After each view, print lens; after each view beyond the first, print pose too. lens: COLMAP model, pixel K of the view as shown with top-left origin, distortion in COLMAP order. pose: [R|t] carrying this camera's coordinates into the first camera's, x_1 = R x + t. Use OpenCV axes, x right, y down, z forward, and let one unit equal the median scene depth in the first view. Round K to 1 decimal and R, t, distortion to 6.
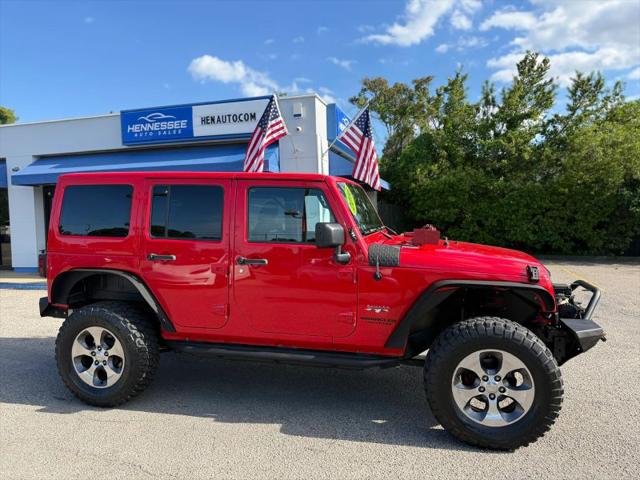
lens RADIAL K [[451.3, 0, 318.4], [0, 451.3, 241.0], [0, 0, 1]] dist [0.048436, -0.061238]
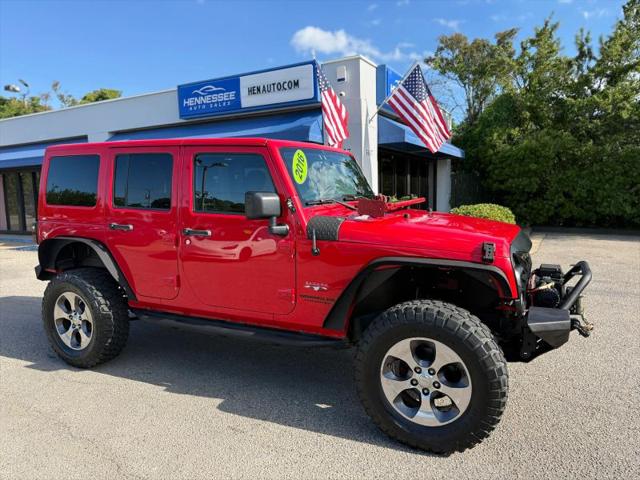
lens RADIAL K [[451.8, 0, 319.4], [0, 451.8, 239.9], [0, 0, 1]] dist [0.045526, -0.057800]
pose [[0.977788, 0.018661, -0.208766, 0.109384], [-0.006160, 0.998157, 0.060368, 0.000471], [0.209508, -0.057741, 0.976101, 0.038558]]
